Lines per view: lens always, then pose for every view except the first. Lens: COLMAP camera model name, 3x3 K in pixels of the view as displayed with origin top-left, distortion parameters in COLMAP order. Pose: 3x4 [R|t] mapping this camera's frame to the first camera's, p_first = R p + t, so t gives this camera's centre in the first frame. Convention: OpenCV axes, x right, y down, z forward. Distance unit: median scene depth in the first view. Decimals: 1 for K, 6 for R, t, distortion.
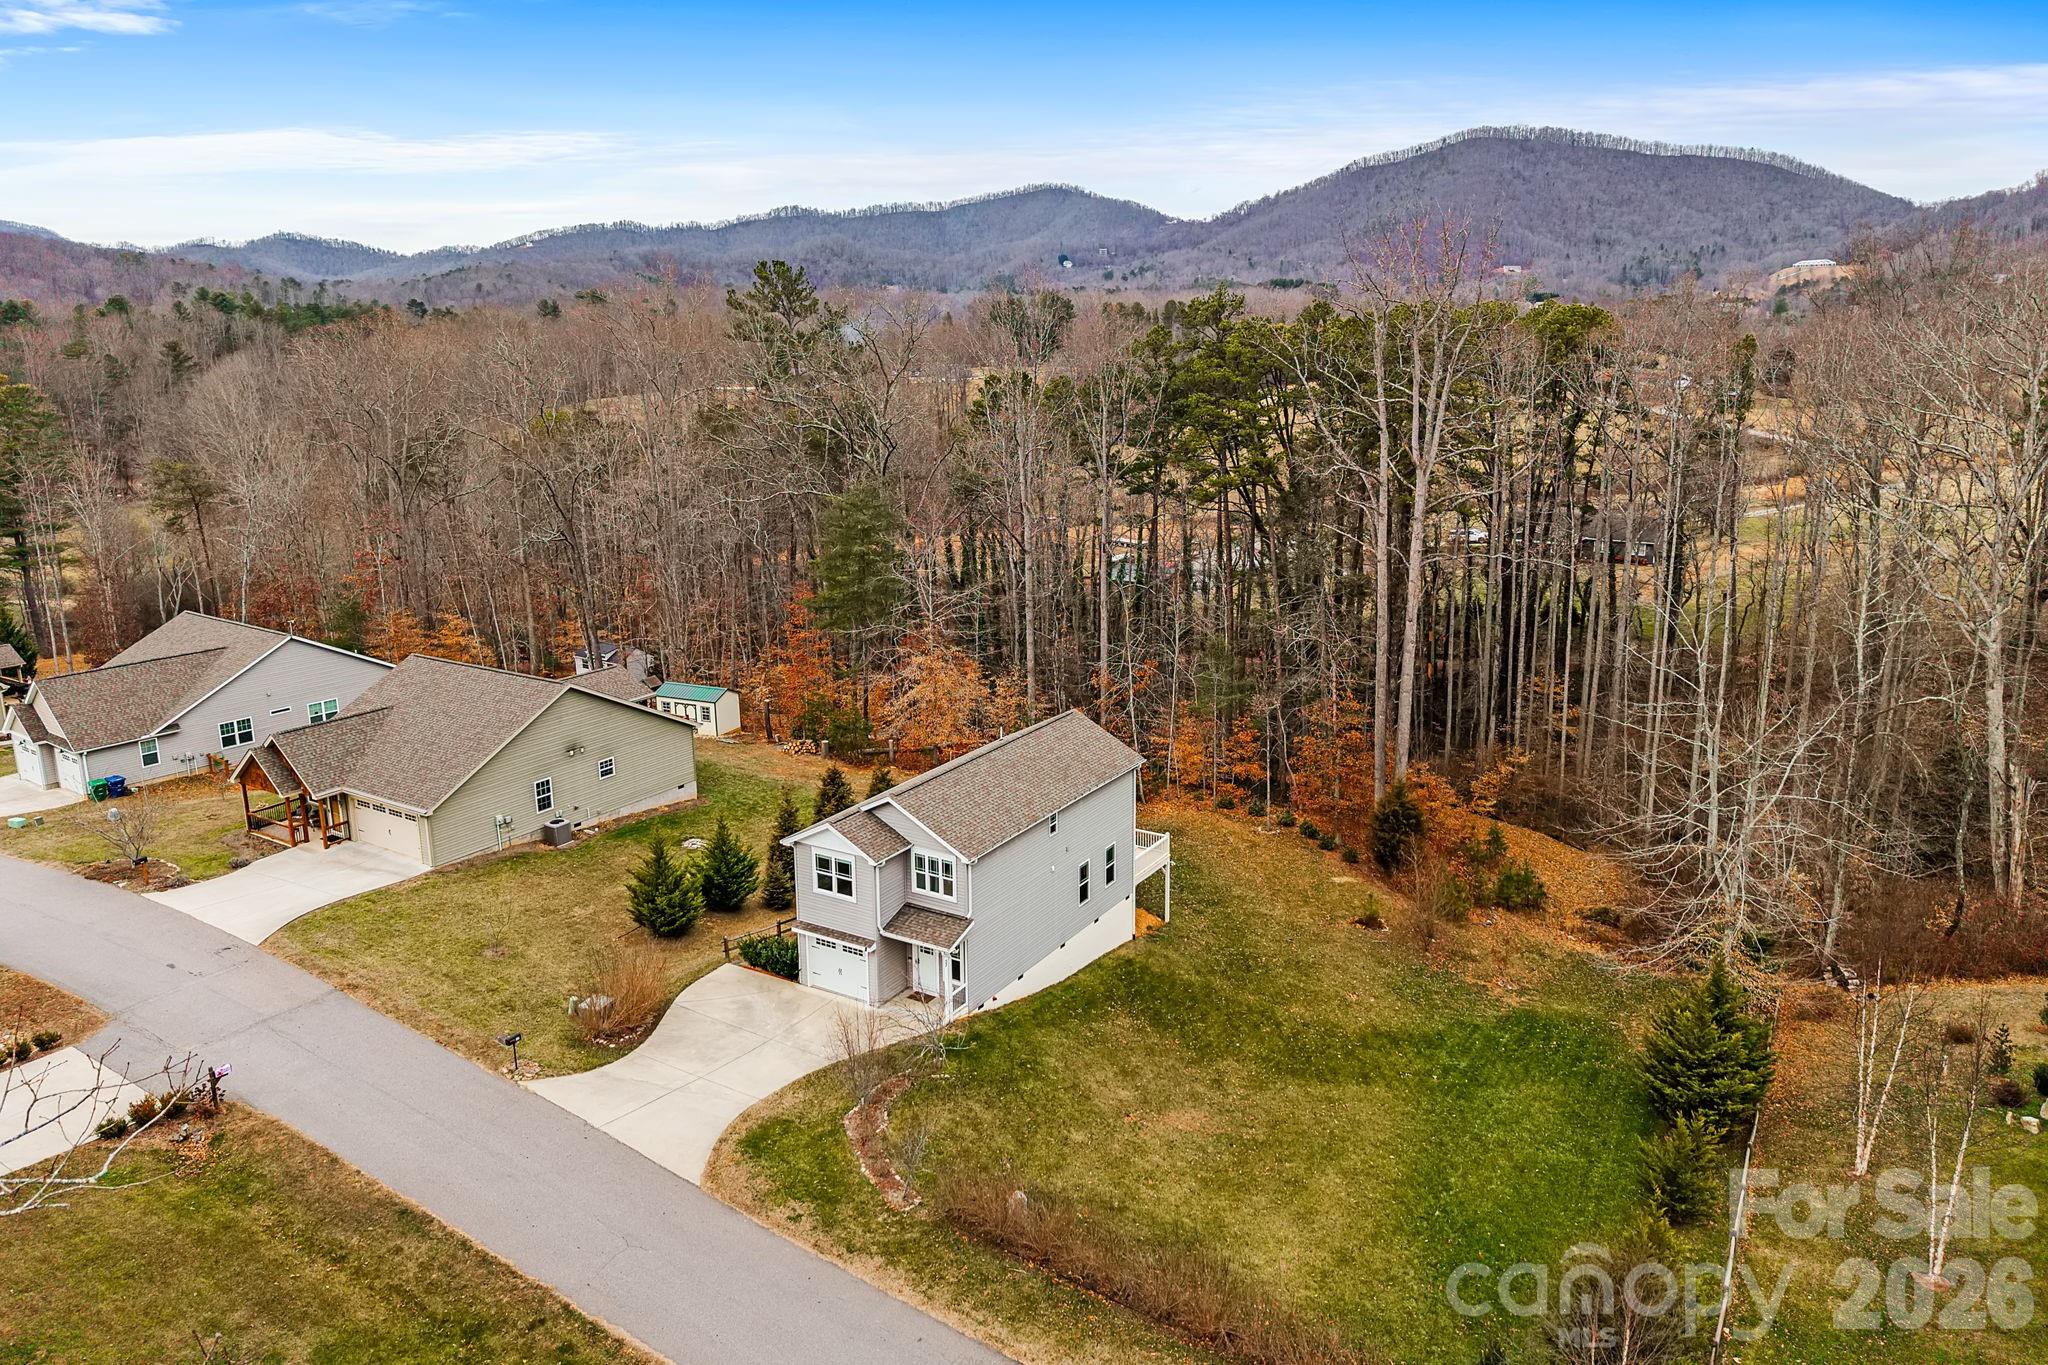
lens RADIAL K [[1365.4, 0, 1045.9], [0, 1365.4, 588.5], [0, 0, 1]] dist [0.056522, -0.070593]
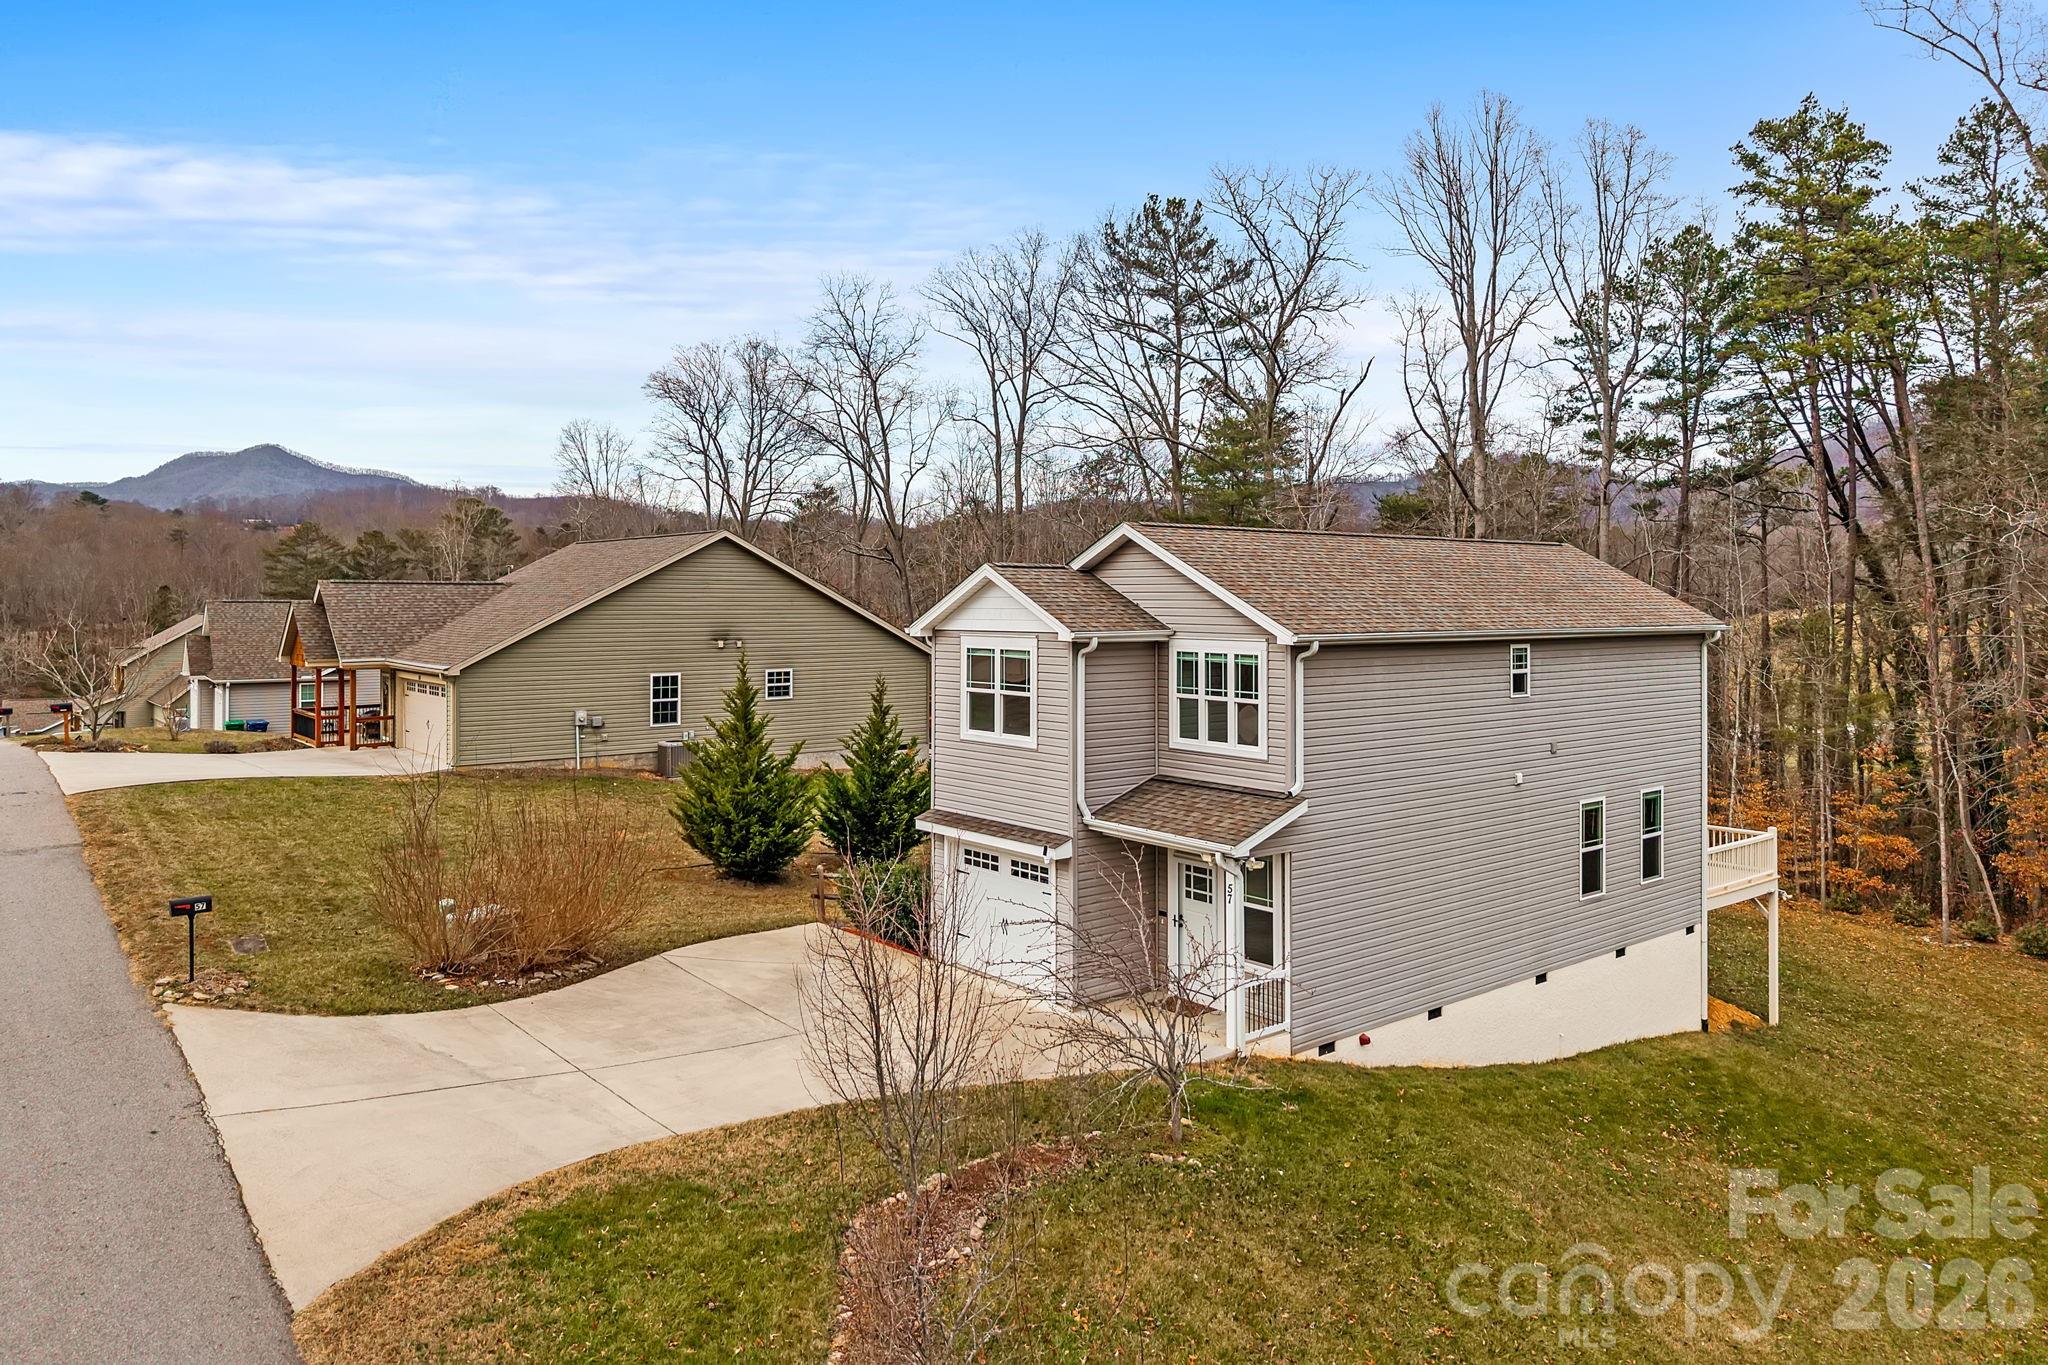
lens RADIAL K [[1365.4, 0, 1045.9], [0, 1365.4, 588.5], [0, 0, 1]] dist [0.056522, -0.070593]
pose [[0.947071, 0.006231, -0.320964, 0.003326], [-0.064960, 0.982848, -0.172598, 0.251922], [0.314383, 0.184312, 0.931231, 0.583475]]
